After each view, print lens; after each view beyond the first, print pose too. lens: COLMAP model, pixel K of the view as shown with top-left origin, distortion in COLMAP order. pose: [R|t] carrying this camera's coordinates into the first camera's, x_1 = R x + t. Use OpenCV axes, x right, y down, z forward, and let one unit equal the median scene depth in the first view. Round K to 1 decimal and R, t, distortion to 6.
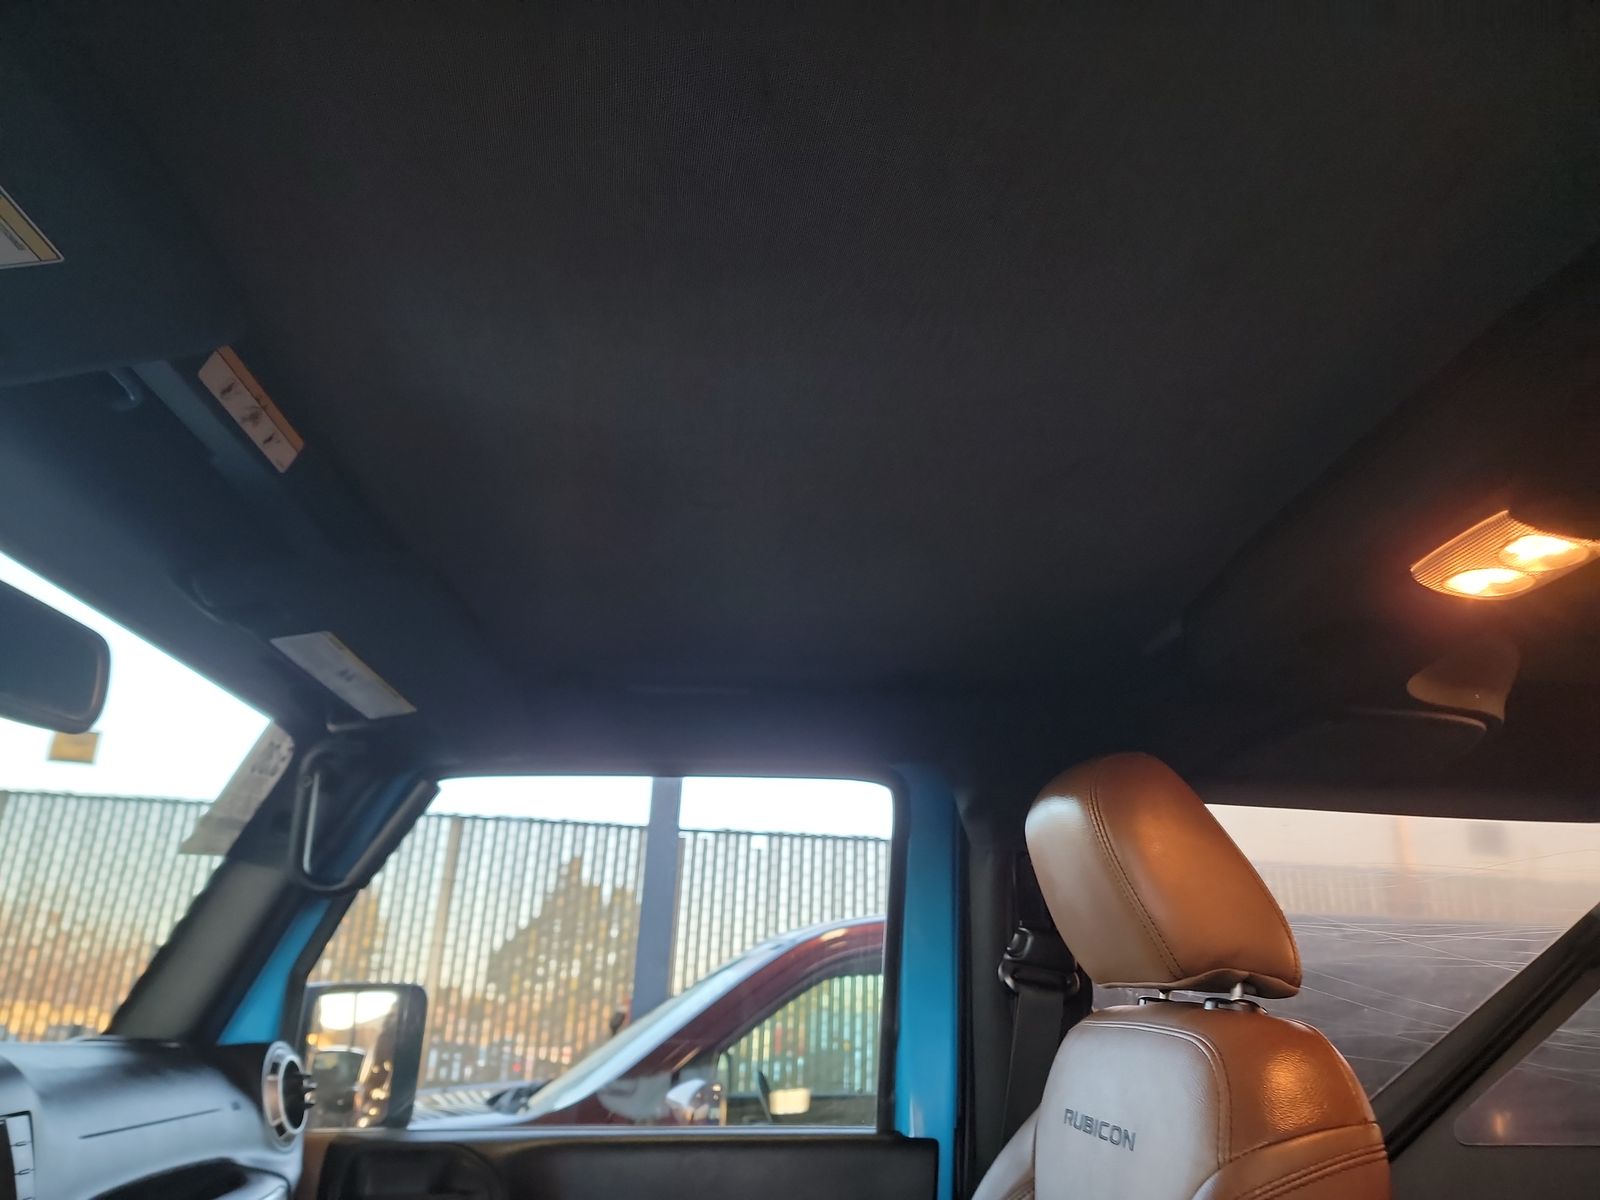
lens RADIAL K [[1152.9, 0, 790.1], [0, 1152.9, 599.7], [0, 0, 1]] dist [0.052943, -0.044394]
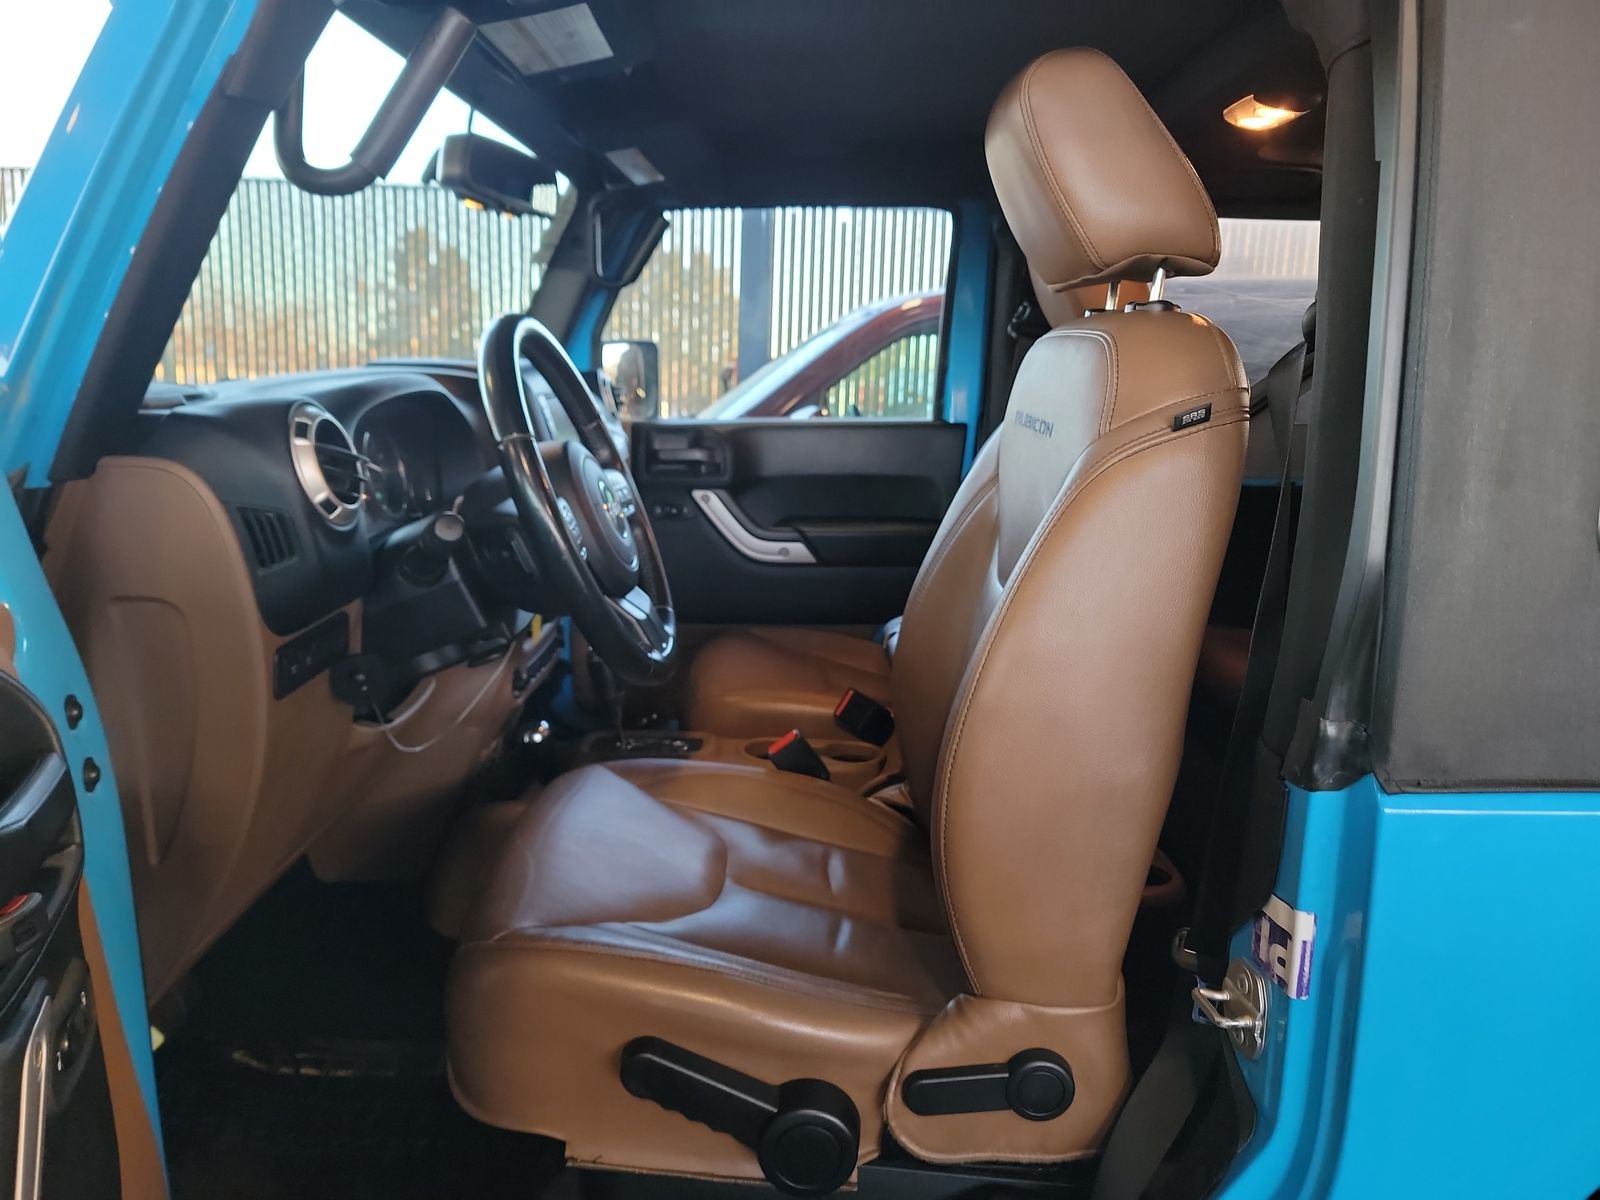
lens RADIAL K [[1152.9, 0, 792.8], [0, 1152.9, 607.0], [0, 0, 1]] dist [0.052943, -0.044394]
pose [[0.997956, 0.004658, -0.063731, -0.019098], [0.028889, 0.856716, 0.514979, -0.173642], [0.056998, -0.515768, 0.854830, -0.552936]]
